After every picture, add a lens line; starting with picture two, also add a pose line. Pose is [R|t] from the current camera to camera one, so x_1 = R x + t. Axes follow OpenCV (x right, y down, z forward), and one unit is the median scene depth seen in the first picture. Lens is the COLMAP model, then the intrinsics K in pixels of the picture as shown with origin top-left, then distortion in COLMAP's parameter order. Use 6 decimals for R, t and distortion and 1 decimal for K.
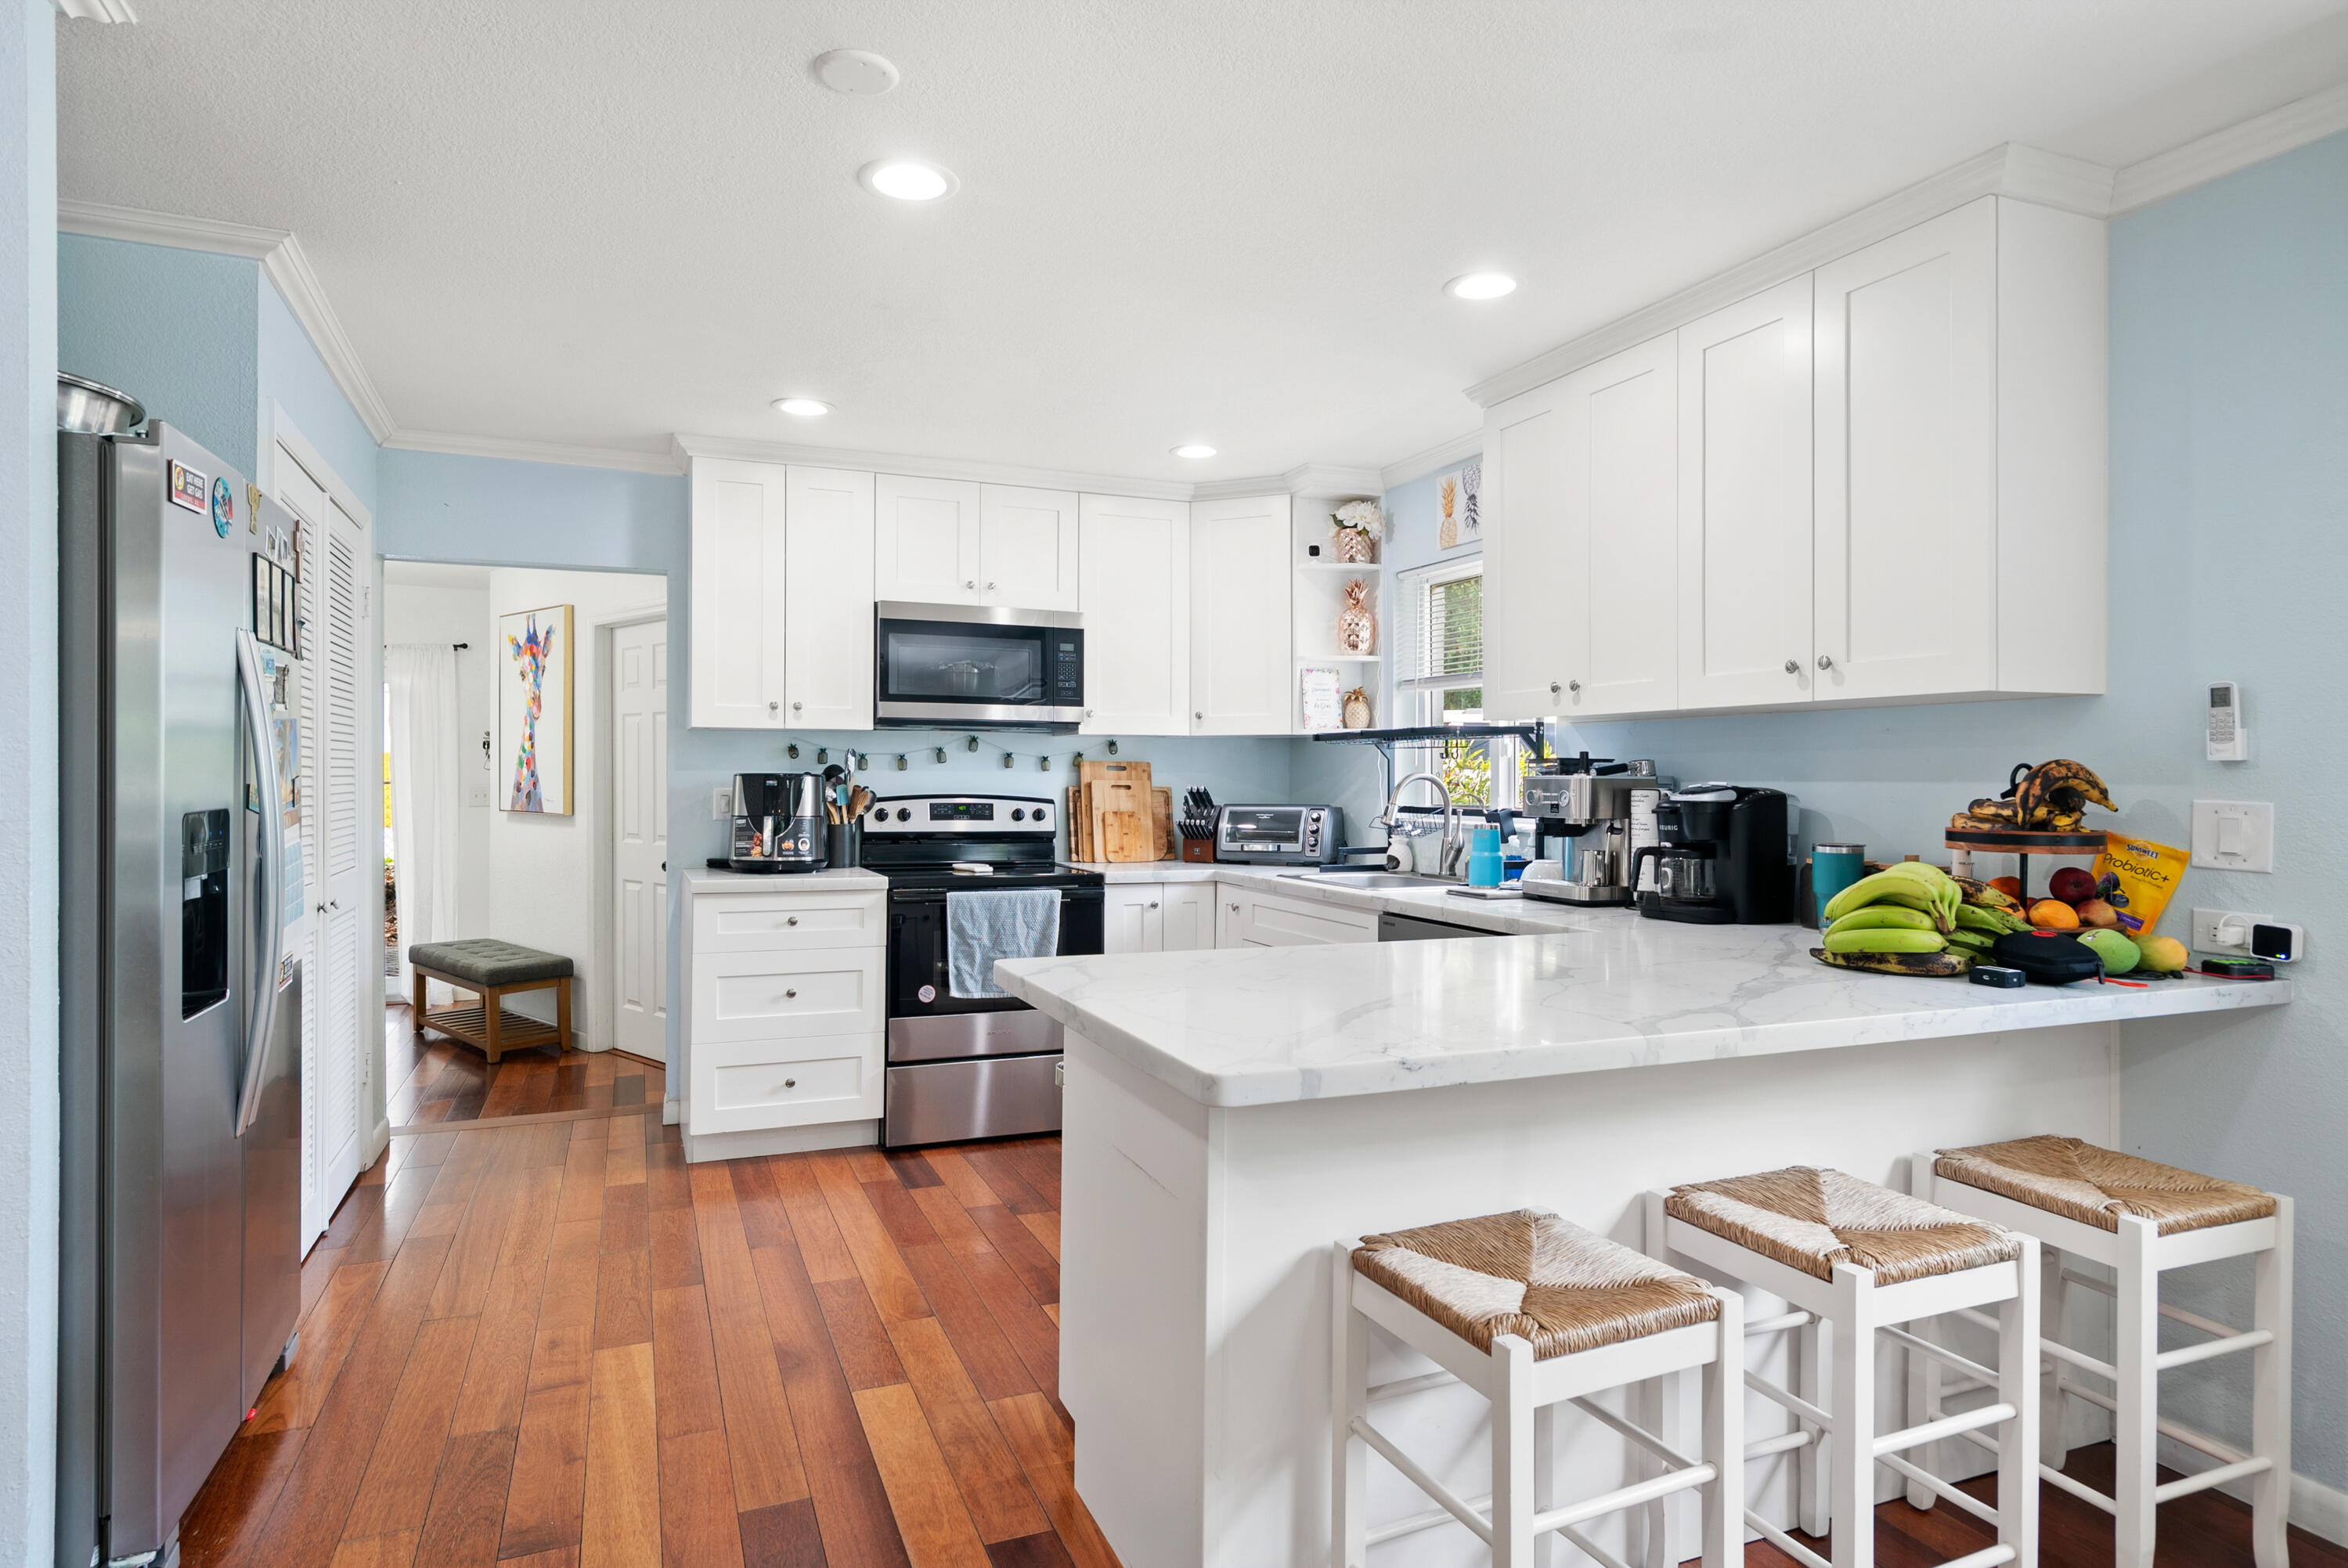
lens RADIAL K [[1306.7, 0, 1173.2], [0, 1306.7, 770.6], [0, 0, 1]] dist [0.000532, 0.000089]
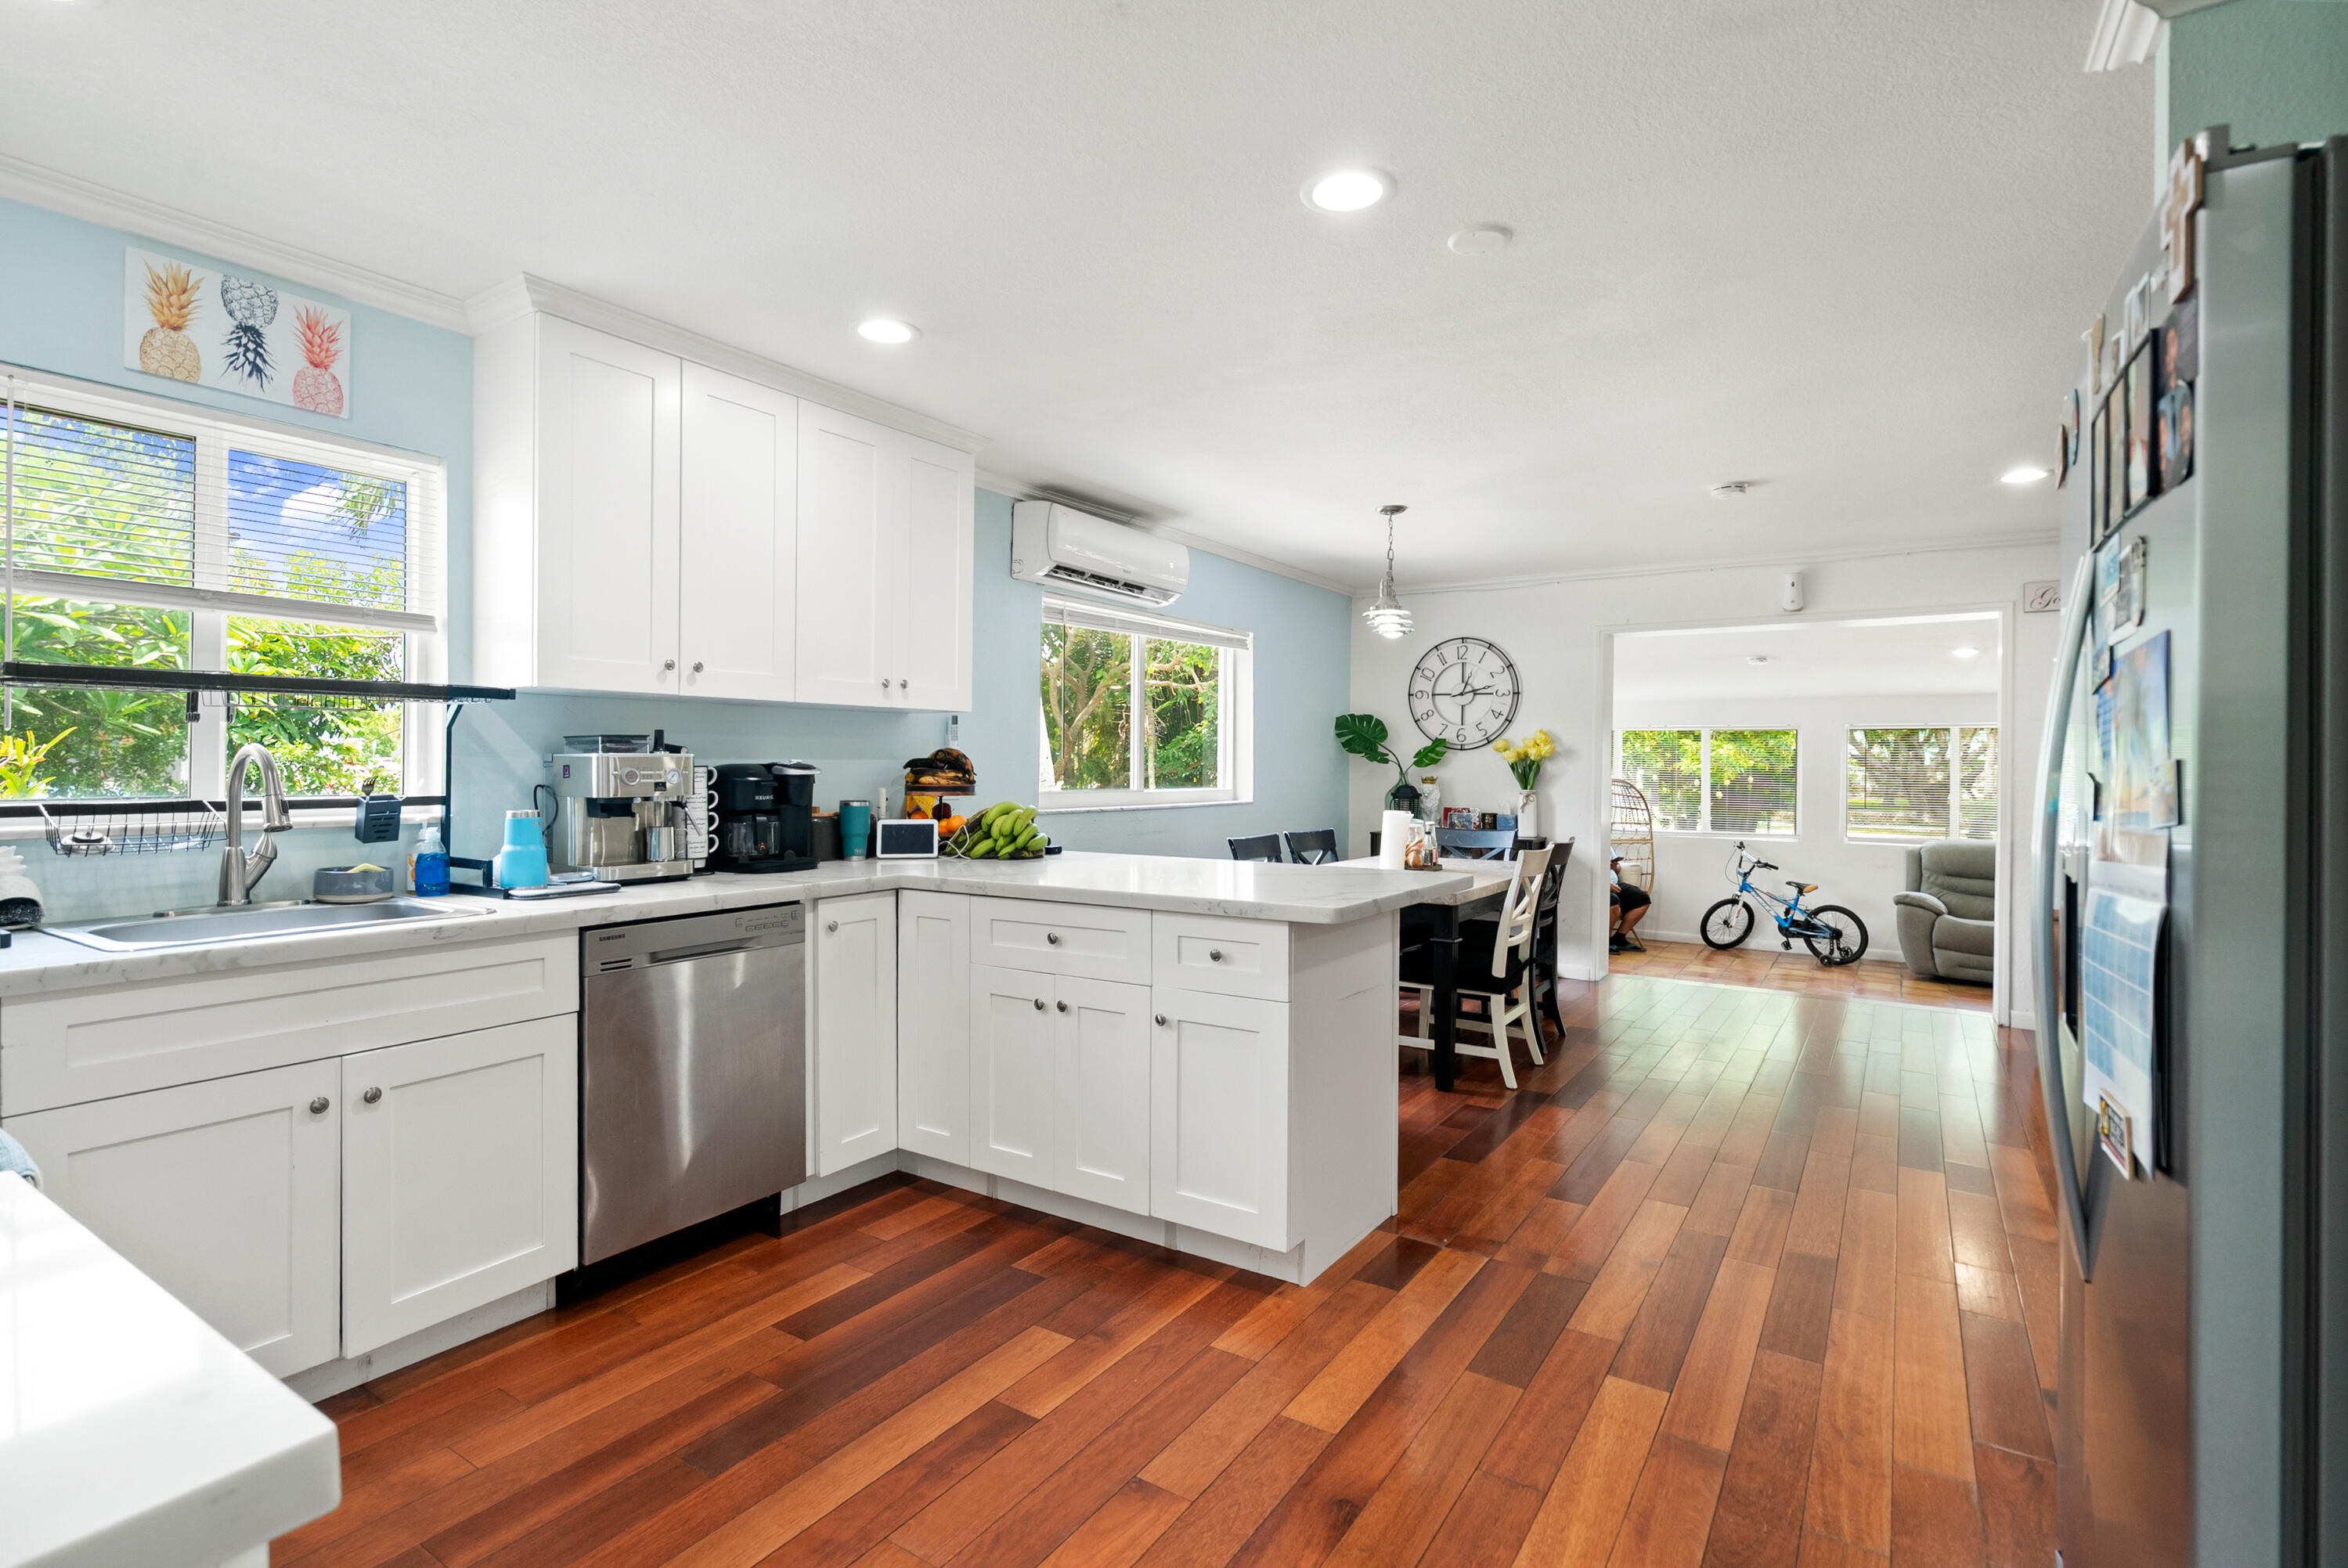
lens RADIAL K [[1089.0, 0, 1170.8], [0, 1089.0, 764.2], [0, 0, 1]] dist [0.001291, 0.000668]
pose [[-0.556382, -0.008422, 0.830884, -0.784664], [-0.010878, 0.999937, 0.002852, 0.005679], [-0.830856, -0.007452, -0.556438, 1.473878]]
